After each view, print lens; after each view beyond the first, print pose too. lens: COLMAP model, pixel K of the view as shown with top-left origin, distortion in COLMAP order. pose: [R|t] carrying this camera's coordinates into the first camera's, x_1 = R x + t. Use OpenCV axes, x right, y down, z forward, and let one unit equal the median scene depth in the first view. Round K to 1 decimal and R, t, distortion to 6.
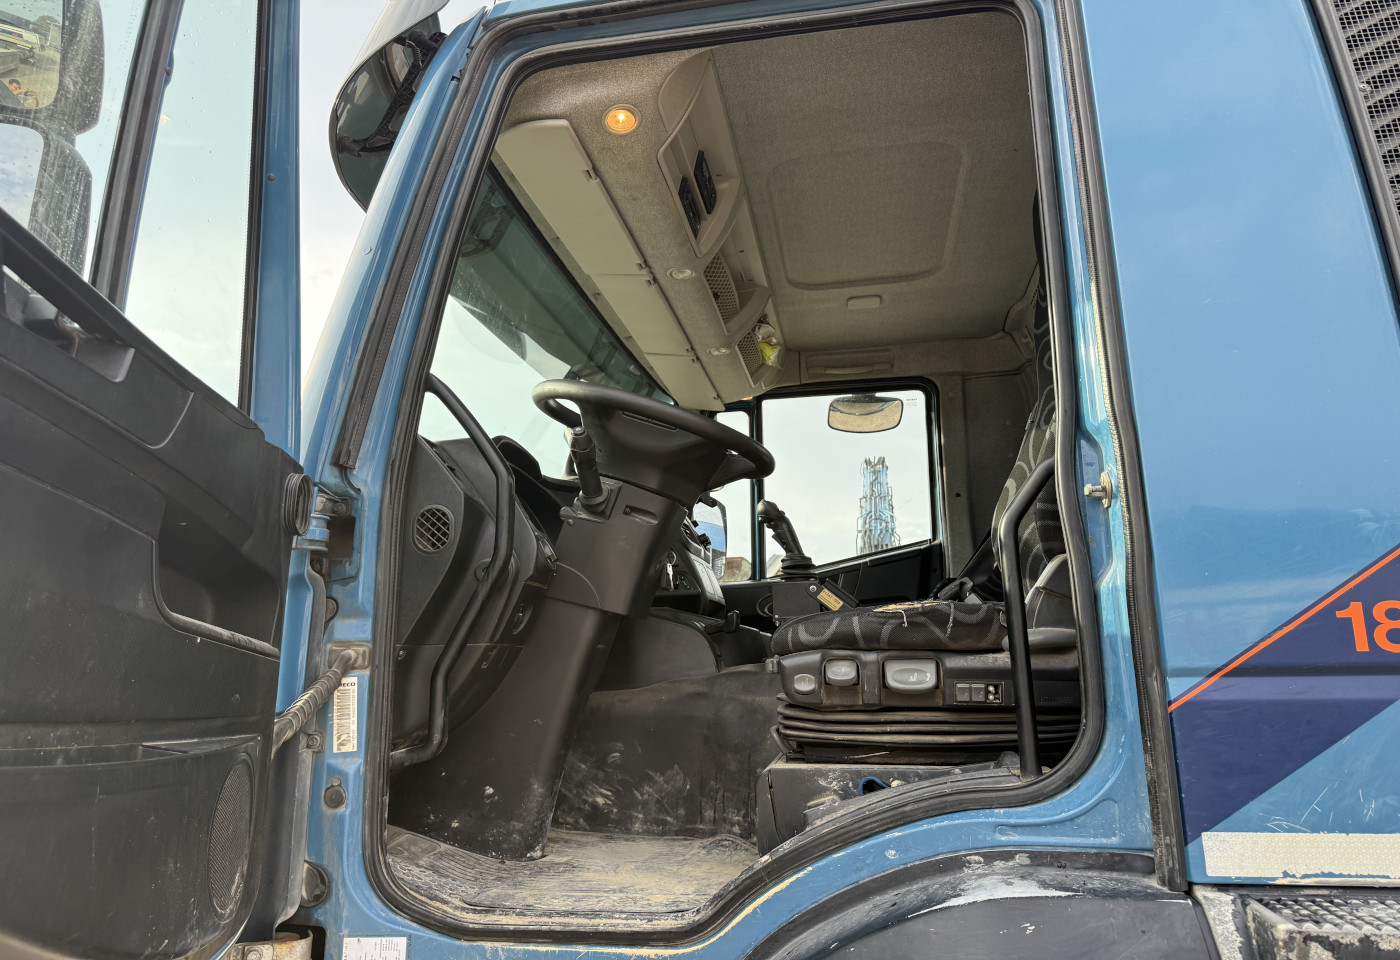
lens RADIAL K [[974.2, 0, 700.0], [0, 974.2, 480.0], [0, 0, 1]] dist [0.001193, -0.000762]
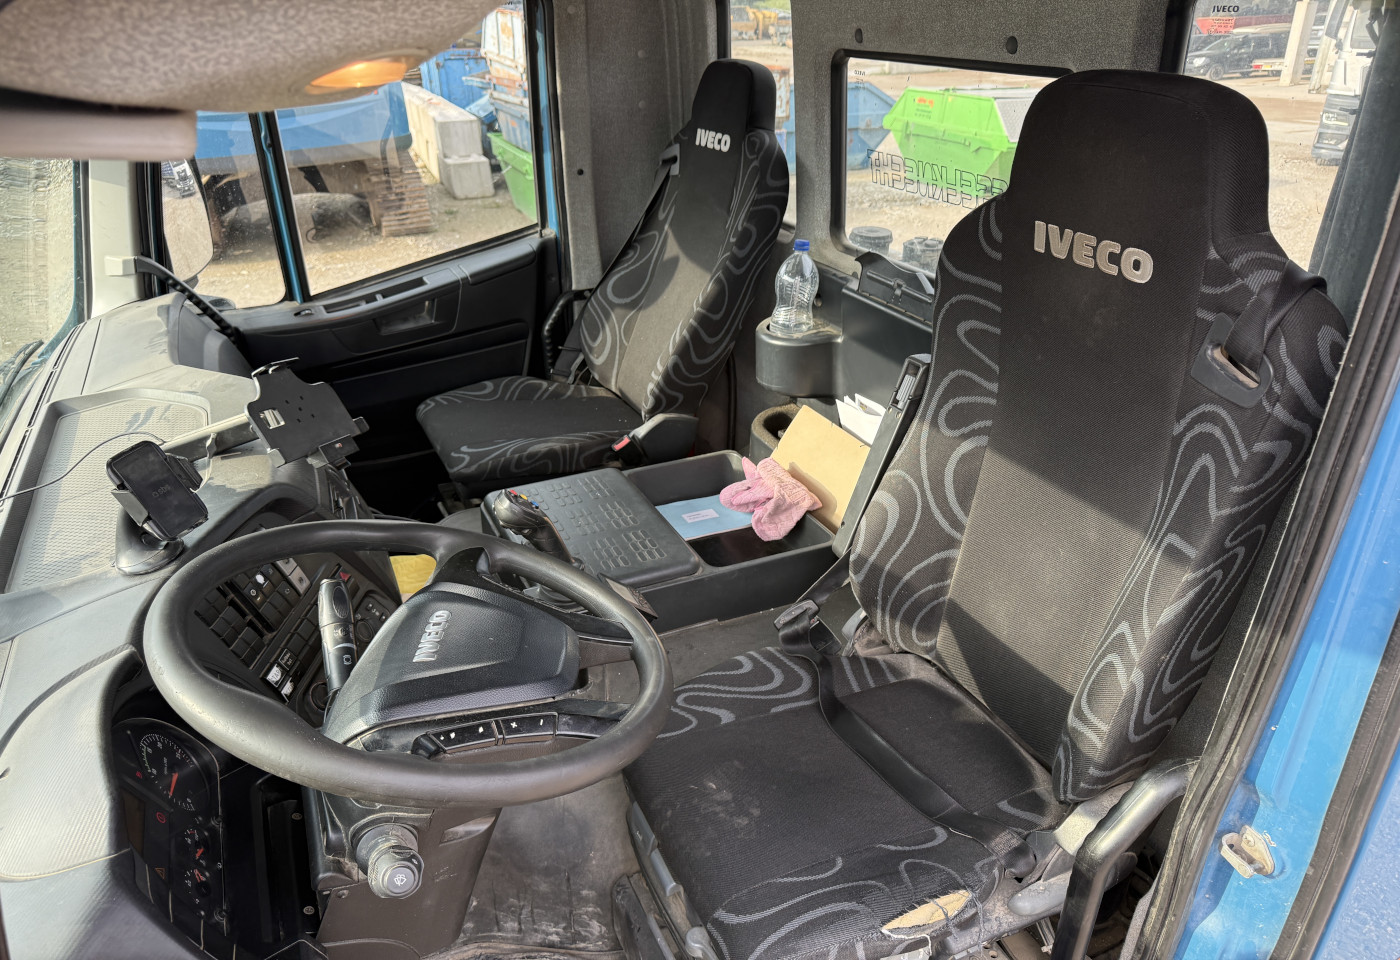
lens RADIAL K [[974.2, 0, 700.0], [0, 974.2, 480.0], [0, 0, 1]] dist [0.001193, -0.000762]
pose [[0.802338, -0.282798, 0.525622, -0.183734], [-0.148649, 0.758209, 0.634841, -0.470910], [-0.578063, -0.587490, 0.566302, 0.658628]]
